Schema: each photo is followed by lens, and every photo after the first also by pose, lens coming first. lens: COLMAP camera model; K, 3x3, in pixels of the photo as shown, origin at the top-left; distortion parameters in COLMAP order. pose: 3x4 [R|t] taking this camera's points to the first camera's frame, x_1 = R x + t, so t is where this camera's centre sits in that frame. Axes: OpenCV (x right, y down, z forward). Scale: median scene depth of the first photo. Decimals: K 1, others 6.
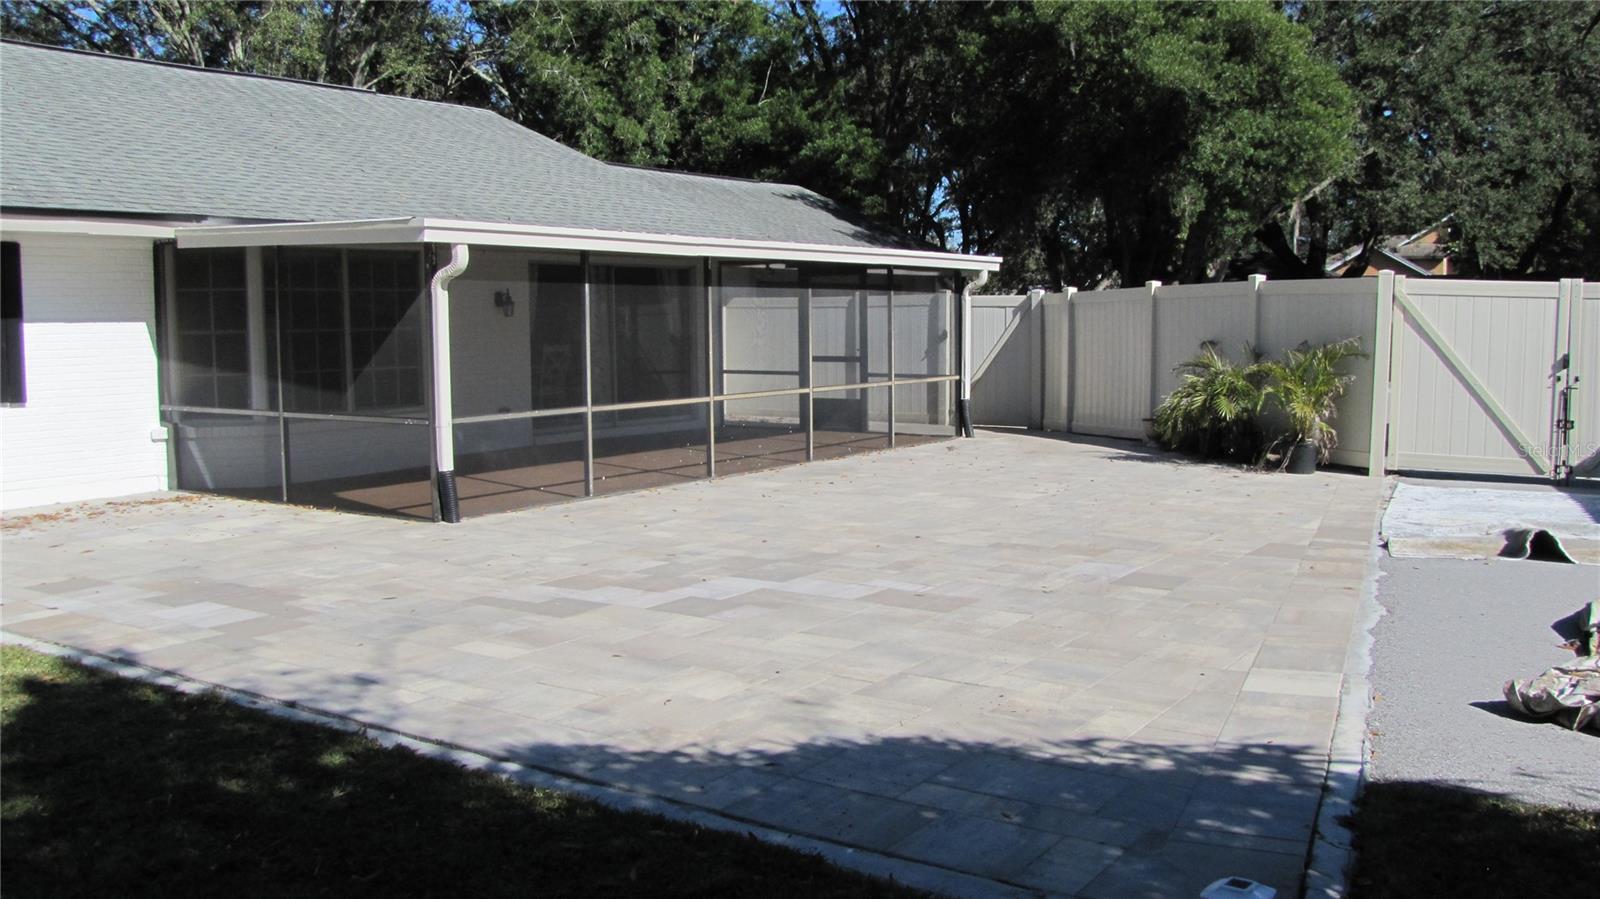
lens RADIAL K [[1402.7, 0, 800.0], [0, 1402.7, 449.5], [0, 0, 1]] dist [-0.186726, 0.173667]
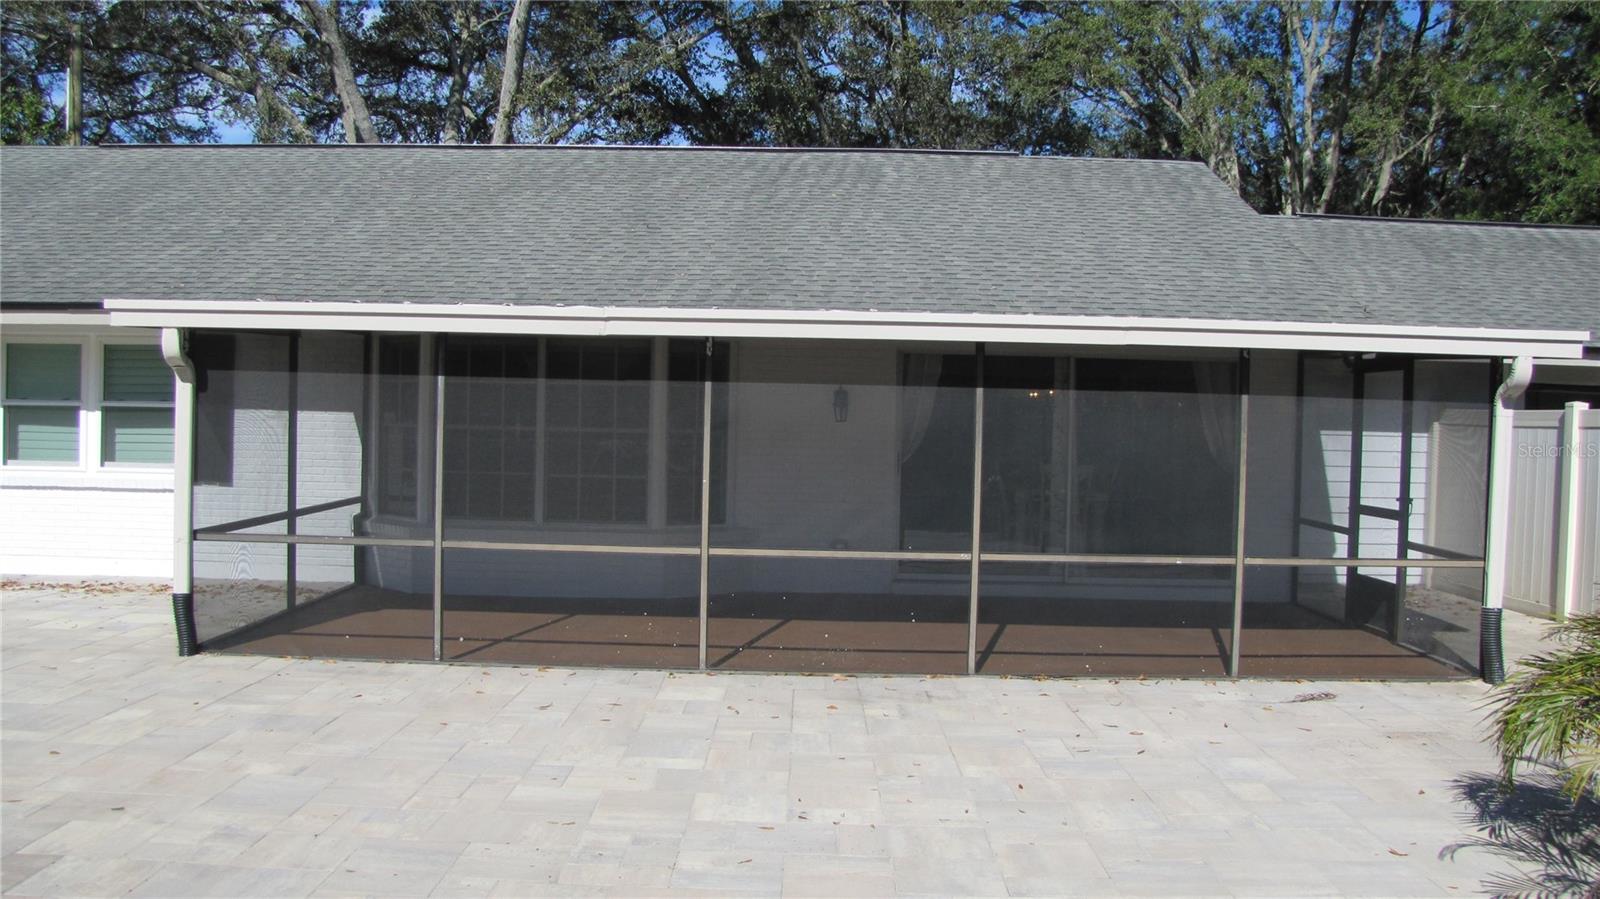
lens RADIAL K [[1375.1, 0, 800.0], [0, 1375.1, 449.5], [0, 0, 1]] dist [-0.185235, -0.002101]
pose [[0.599322, 0.037309, -0.799638, 0.373799], [-0.105844, 0.993836, -0.032959, -0.052302], [0.793480, 0.104390, 0.599577, 0.501644]]
